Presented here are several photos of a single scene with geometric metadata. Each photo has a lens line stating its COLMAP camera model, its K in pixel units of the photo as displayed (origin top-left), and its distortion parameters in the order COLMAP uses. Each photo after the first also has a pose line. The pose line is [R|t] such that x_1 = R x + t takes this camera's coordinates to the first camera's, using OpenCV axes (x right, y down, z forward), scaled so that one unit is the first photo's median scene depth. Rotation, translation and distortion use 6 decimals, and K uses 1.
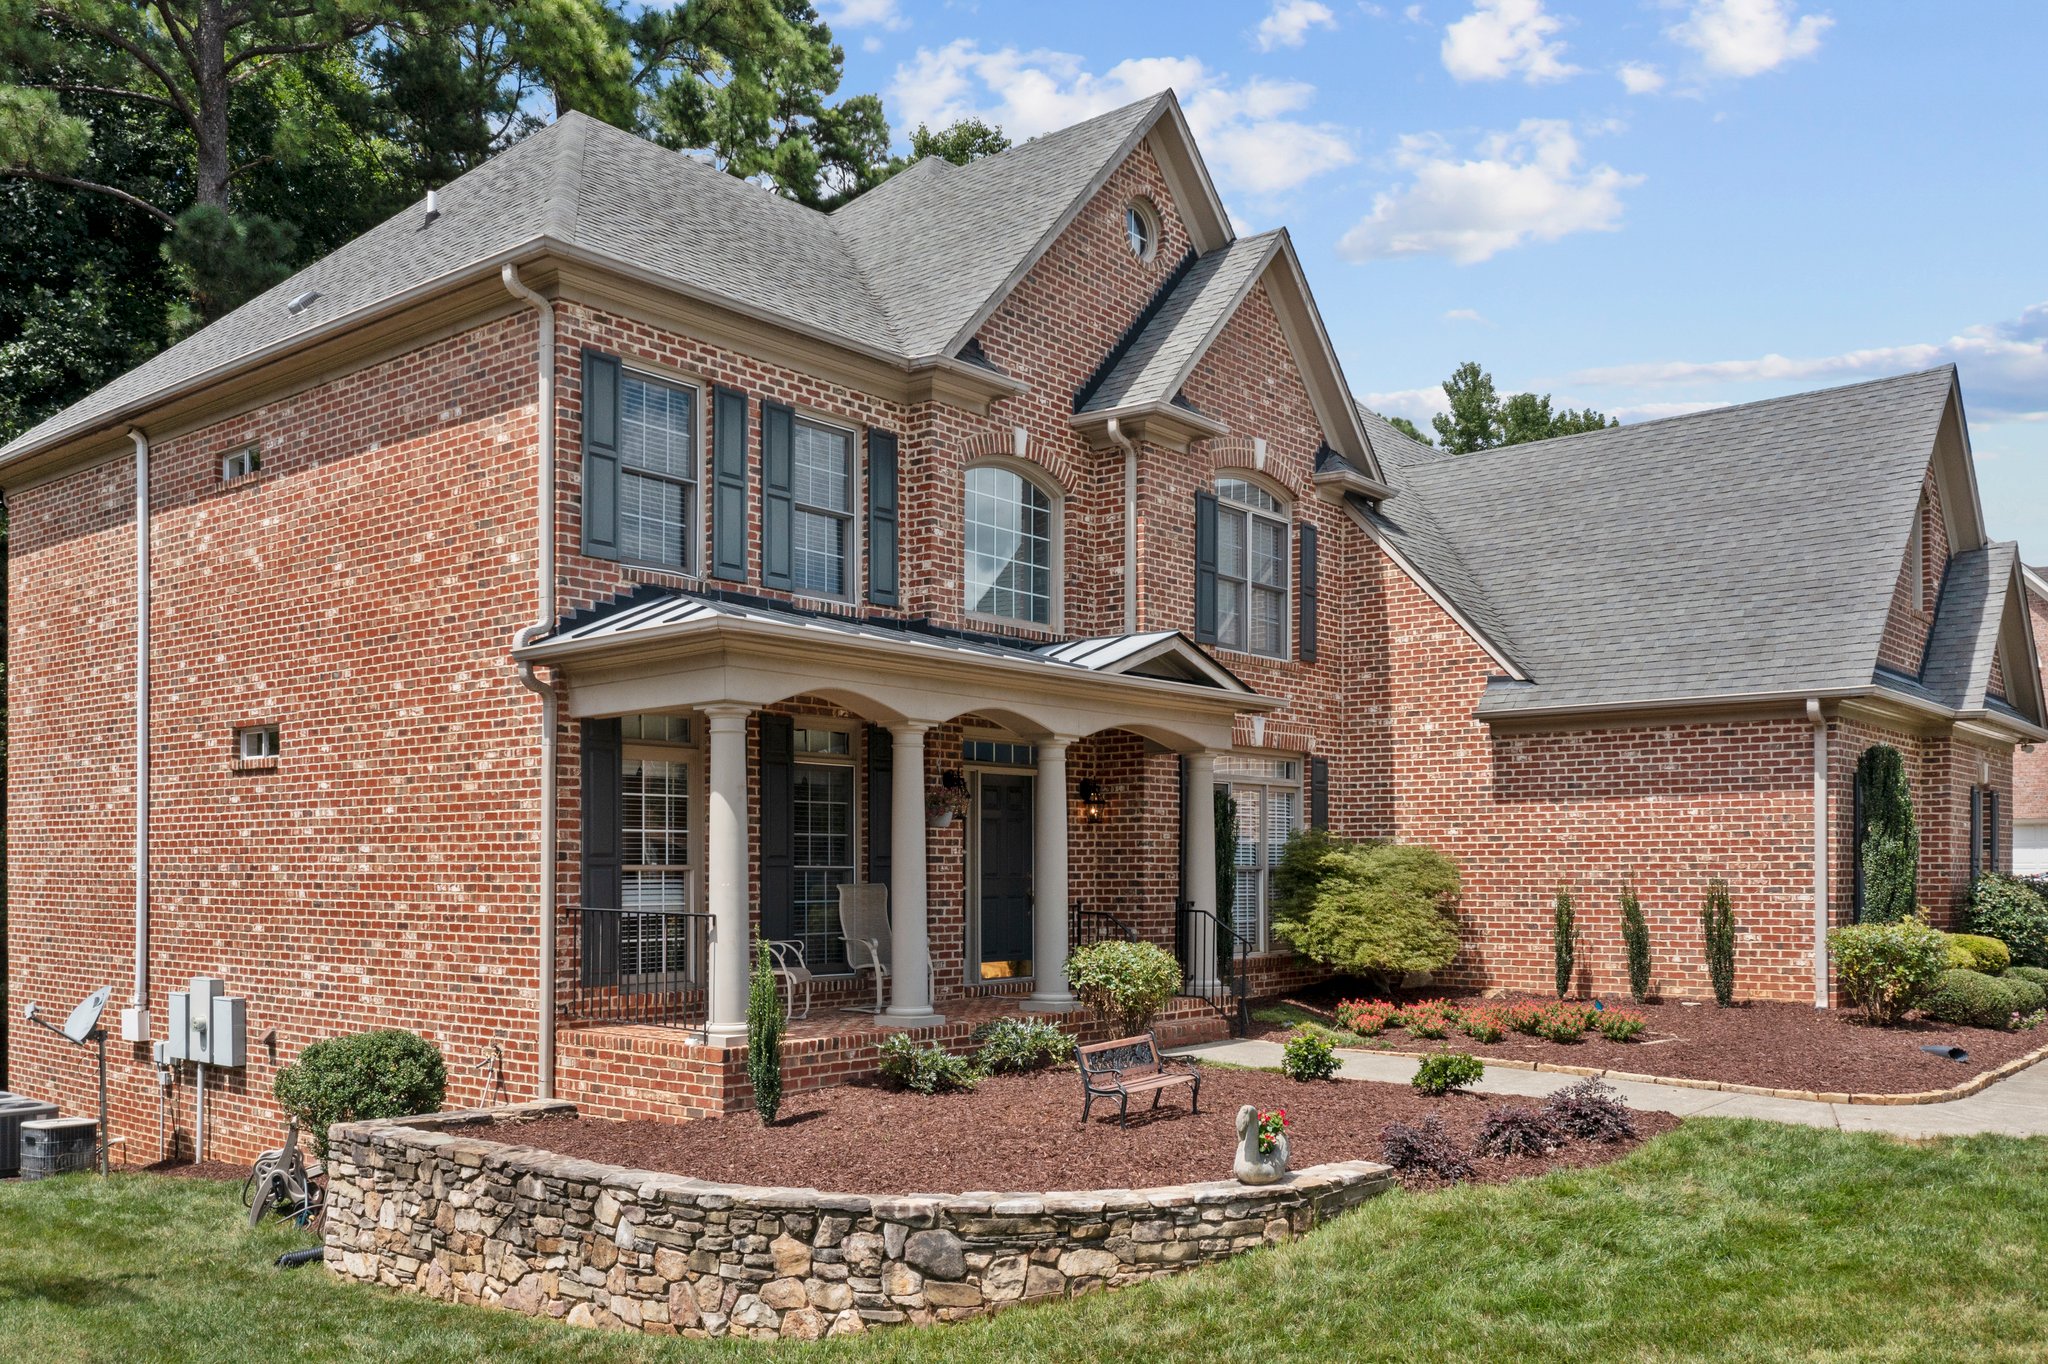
lens RADIAL K [[1677.0, 0, 1027.5], [0, 1677.0, 880.2], [0, 0, 1]] dist [-0.009509, 0.009561]
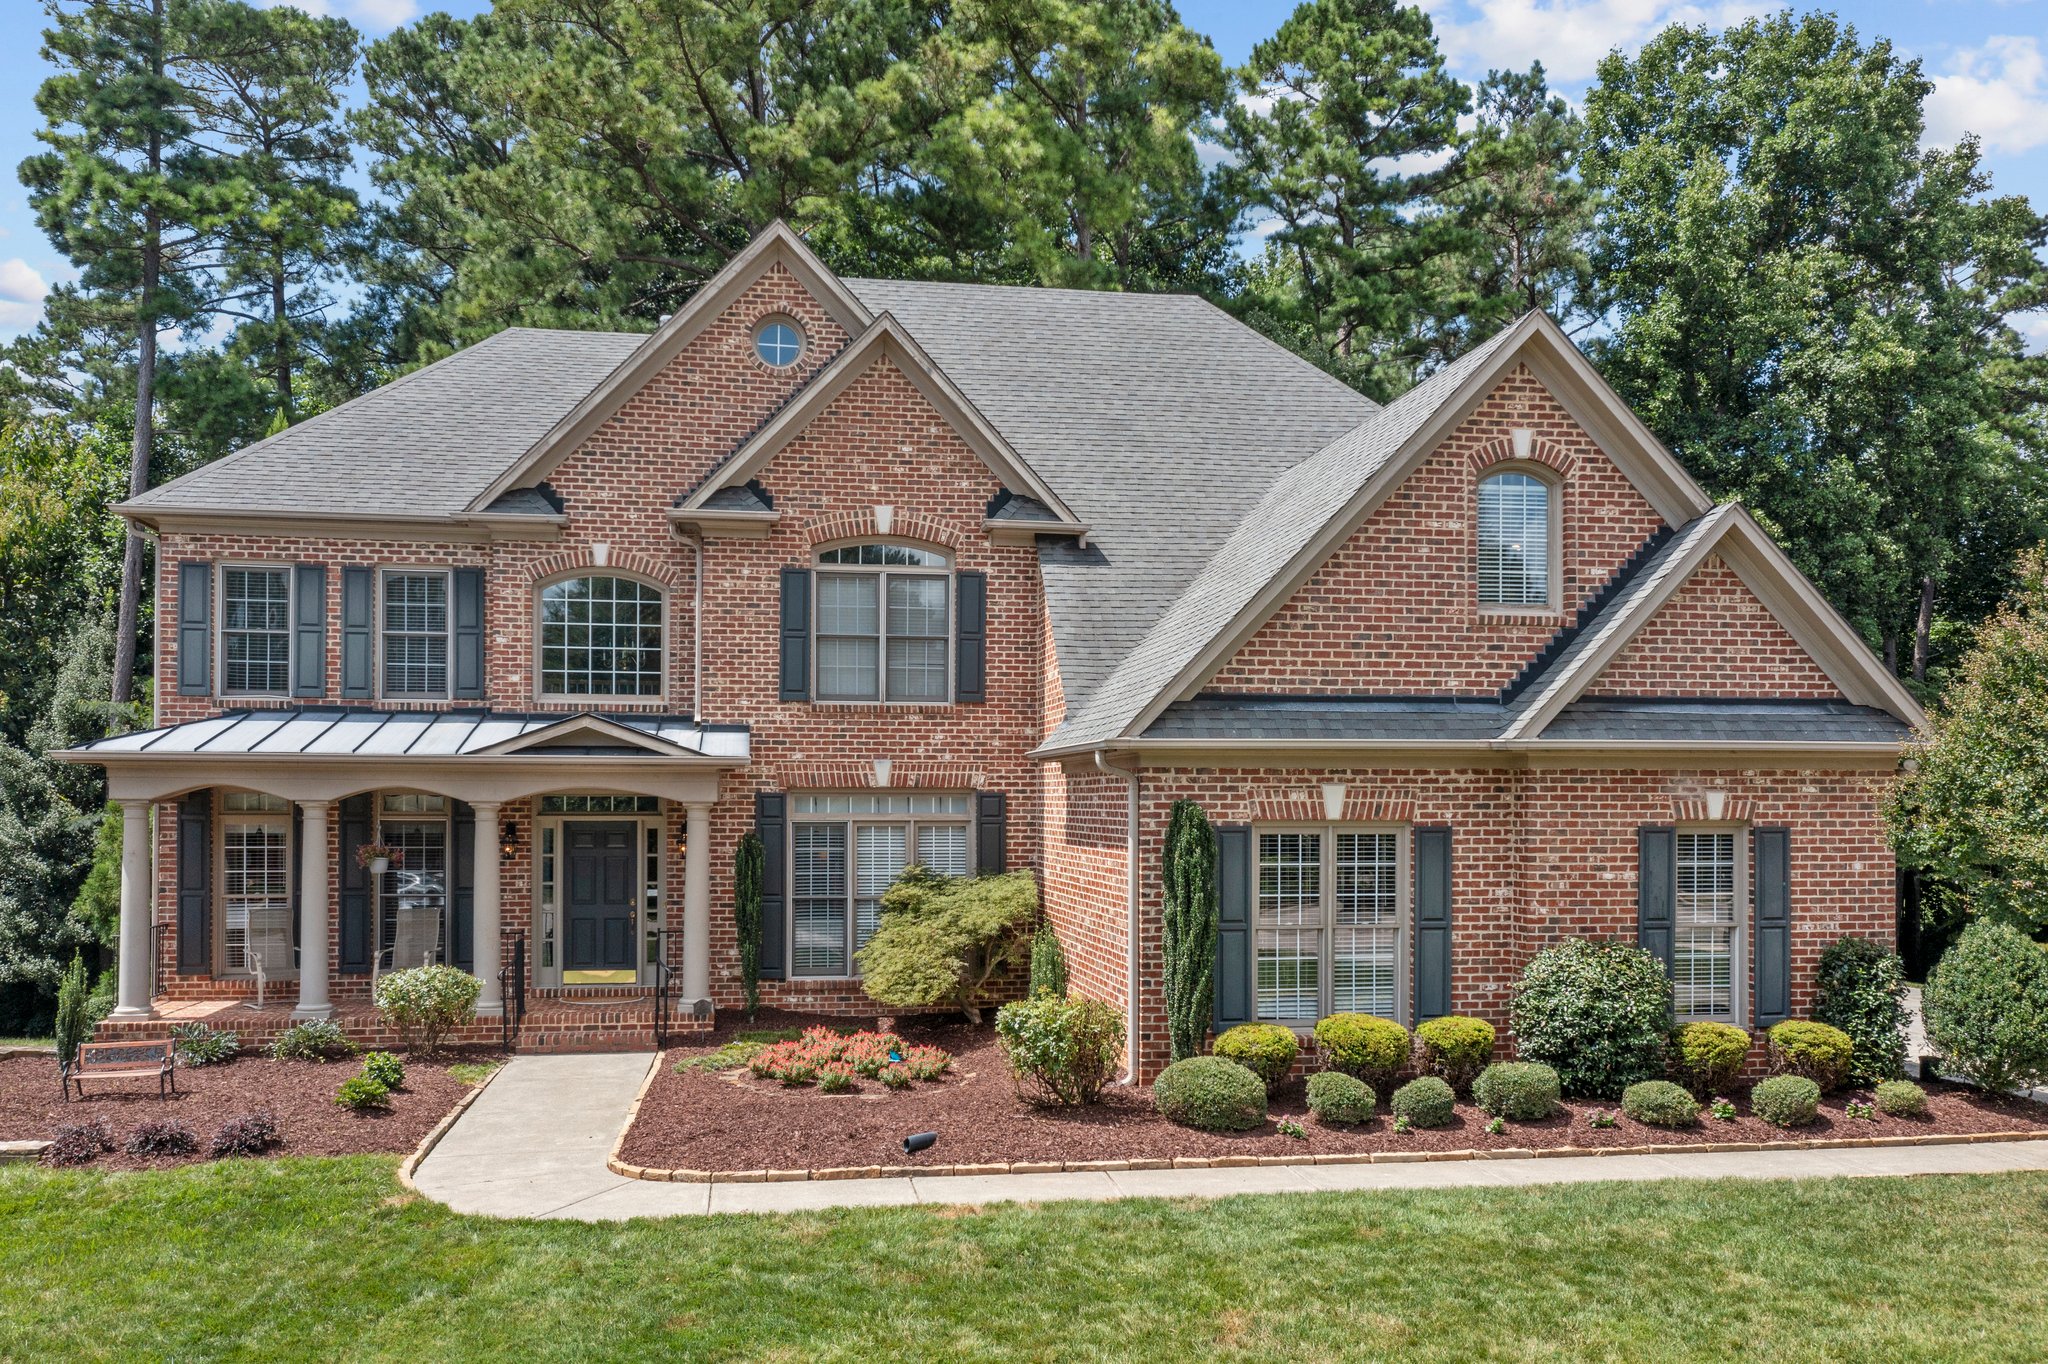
lens RADIAL K [[1664.6, 0, 1034.9], [0, 1664.6, 806.8], [0, 0, 1]] dist [0.000254, 0.008935]
pose [[0.757253, 0.005483, -0.653099, 1.171304], [-0.009104, 0.999956, -0.002161, -0.083005], [0.653059, 0.007582, 0.757269, 0.307749]]
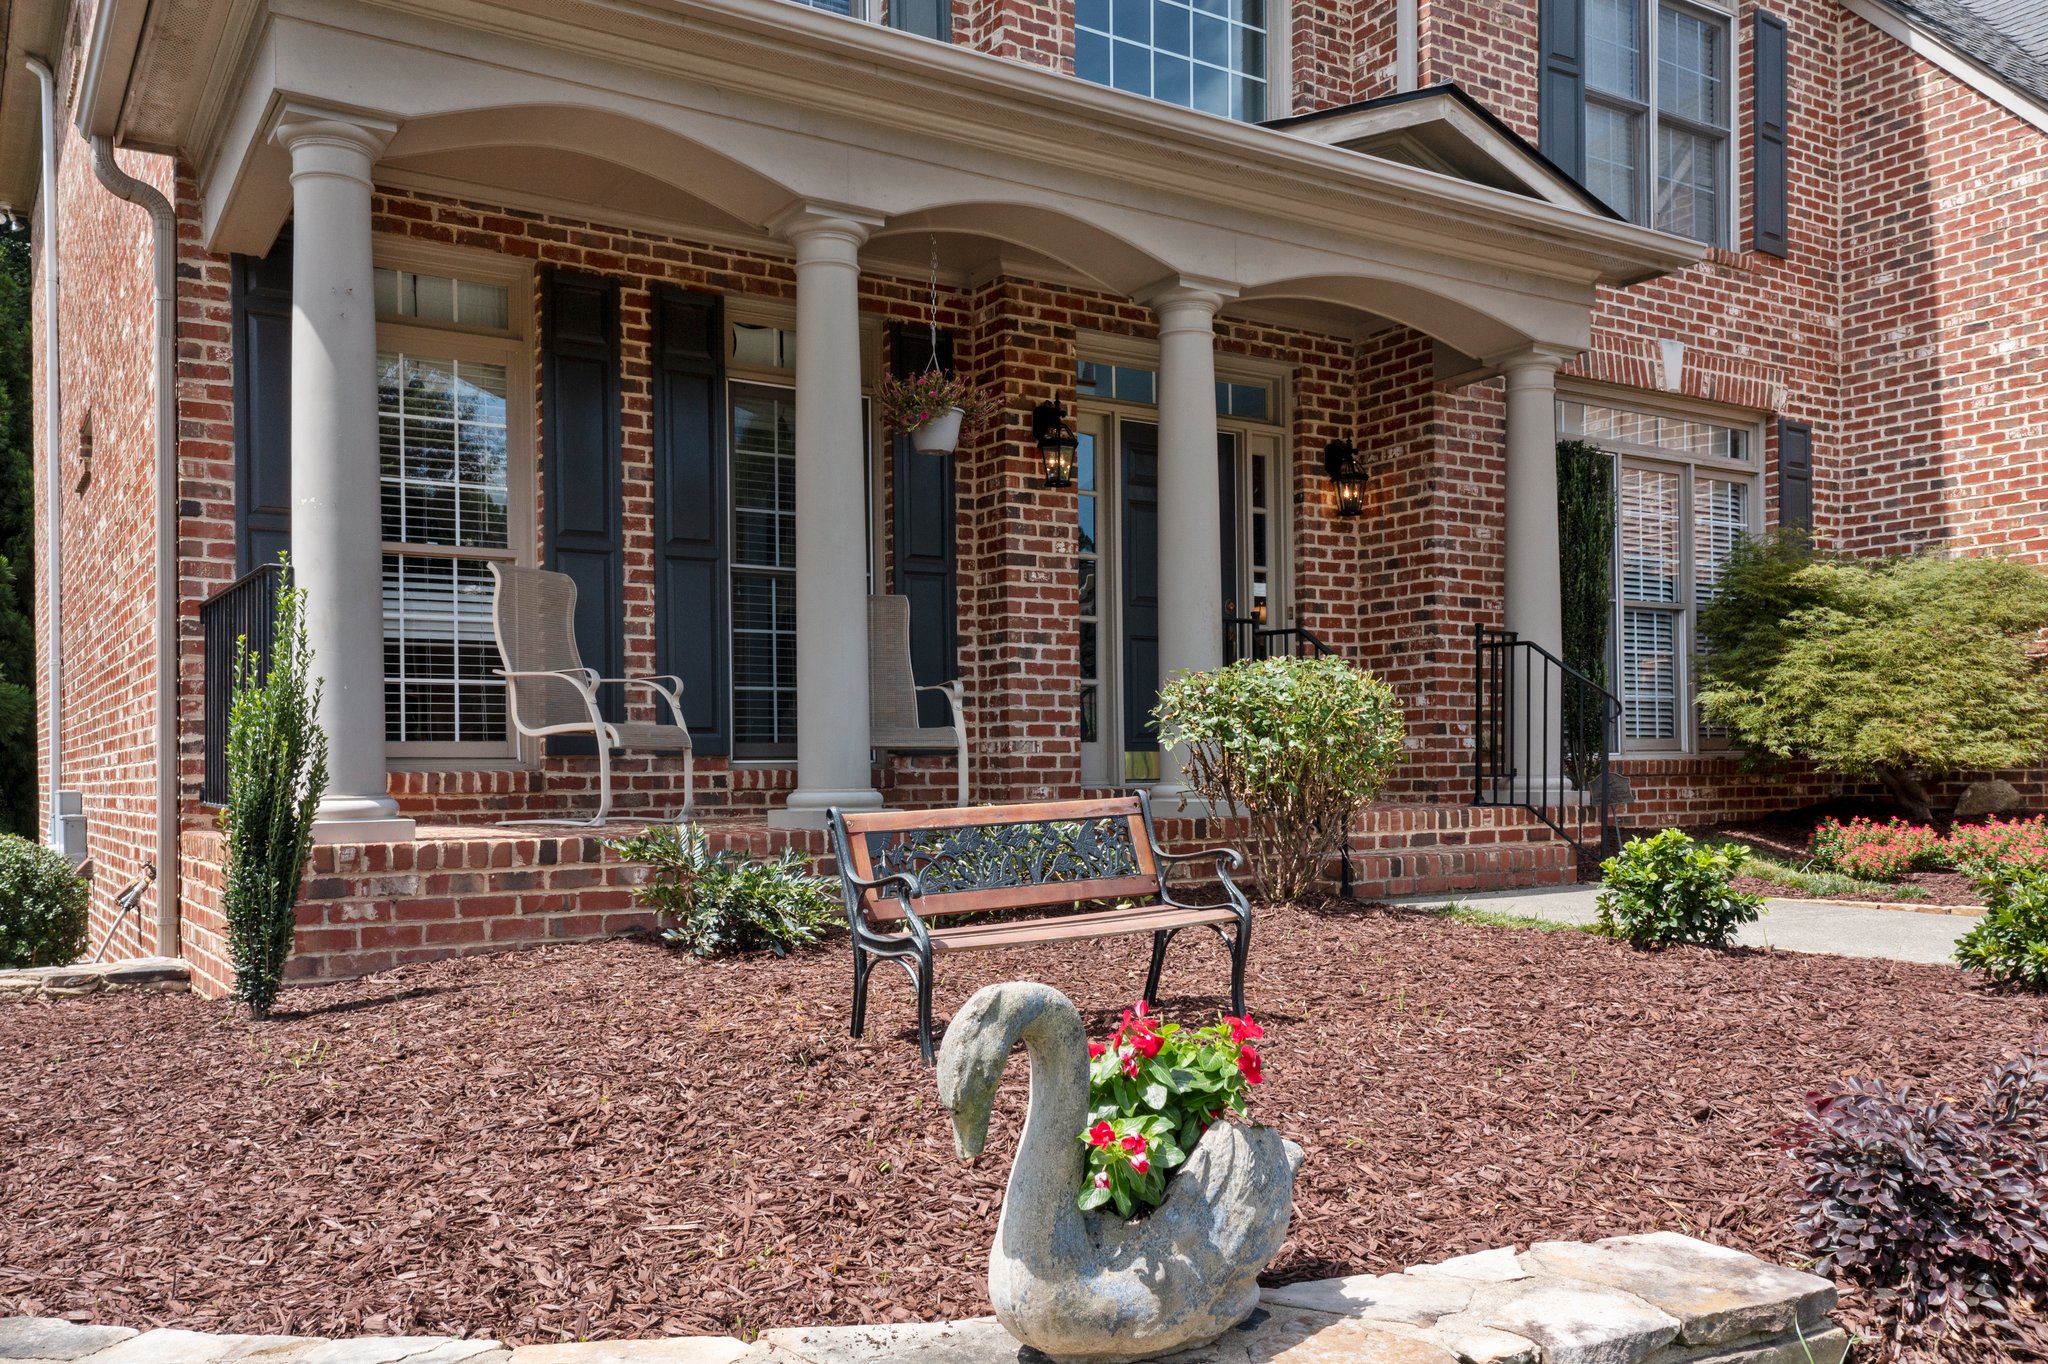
lens RADIAL K [[1660.4, 0, 1024.7], [0, 1660.4, 788.8], [0, 0, 1]] dist [0.003994, 0.006038]
pose [[0.955178, -0.009413, -0.295883, 0.118144], [0.010541, 0.999942, 0.002217, 0.067255], [0.295845, -0.005236, 0.955222, 0.492443]]
